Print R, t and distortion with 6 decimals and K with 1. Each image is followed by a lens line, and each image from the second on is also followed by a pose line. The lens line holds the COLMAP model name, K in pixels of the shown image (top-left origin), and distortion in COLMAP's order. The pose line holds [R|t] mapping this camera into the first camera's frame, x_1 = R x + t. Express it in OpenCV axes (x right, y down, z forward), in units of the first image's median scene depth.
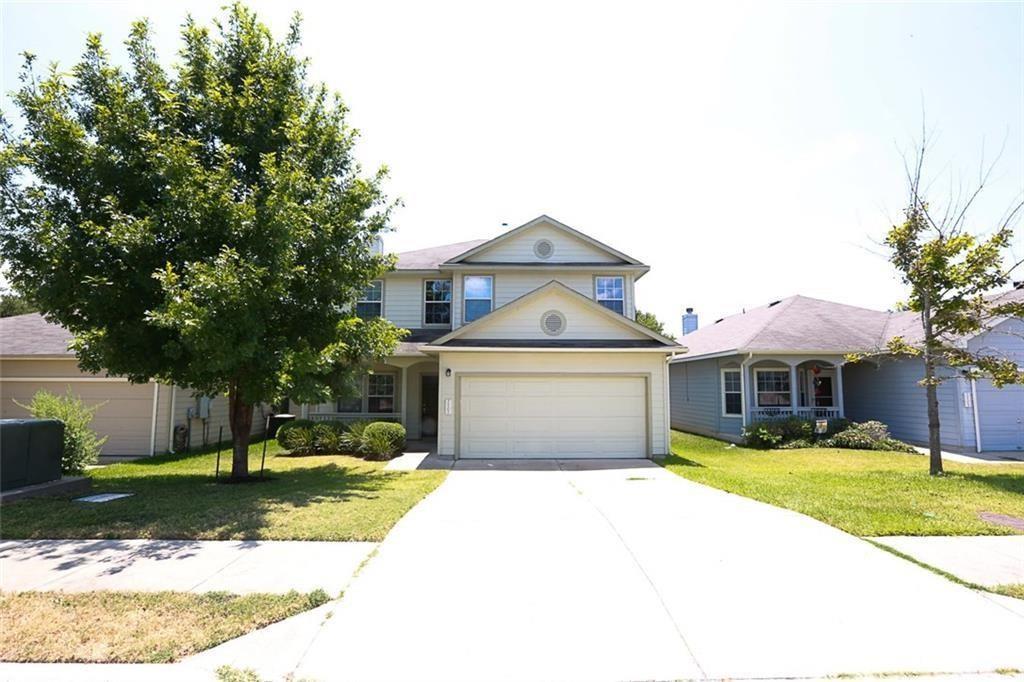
lens RADIAL K [[469.5, 0, 511.9], [0, 469.5, 342.2], [0, 0, 1]] dist [-0.004957, -0.000350]
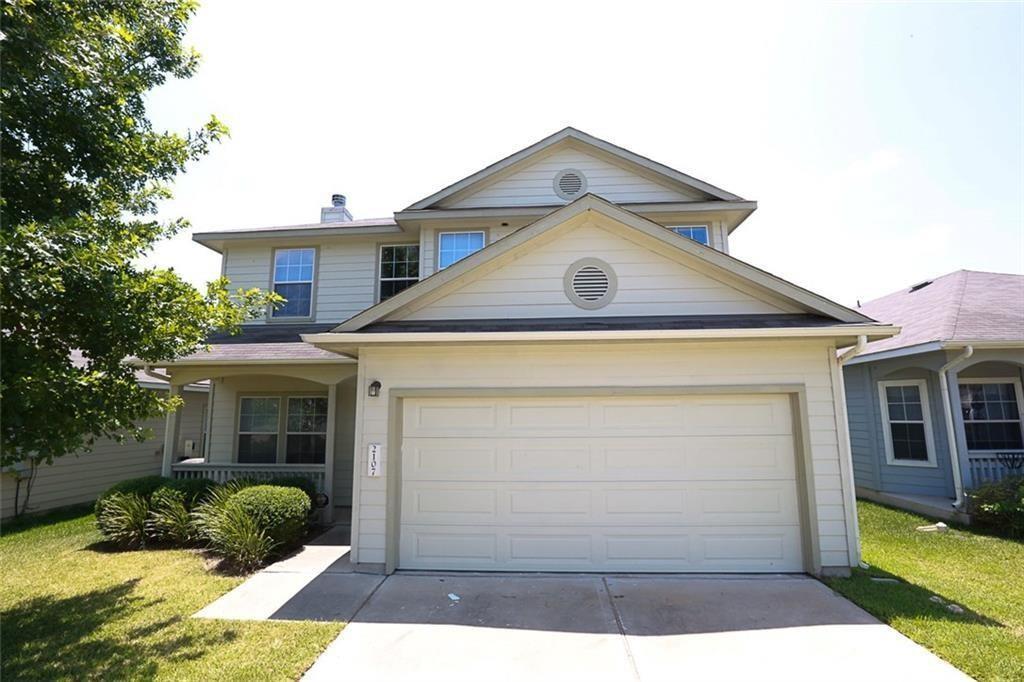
lens RADIAL K [[469.5, 0, 512.2], [0, 469.5, 343.0], [0, 0, 1]] dist [-0.004957, -0.000350]
pose [[0.997367, -0.019274, -0.069913, 0.040255], [0.015492, 0.998408, -0.054229, 0.044455], [0.070847, 0.053003, 0.996078, 0.508120]]
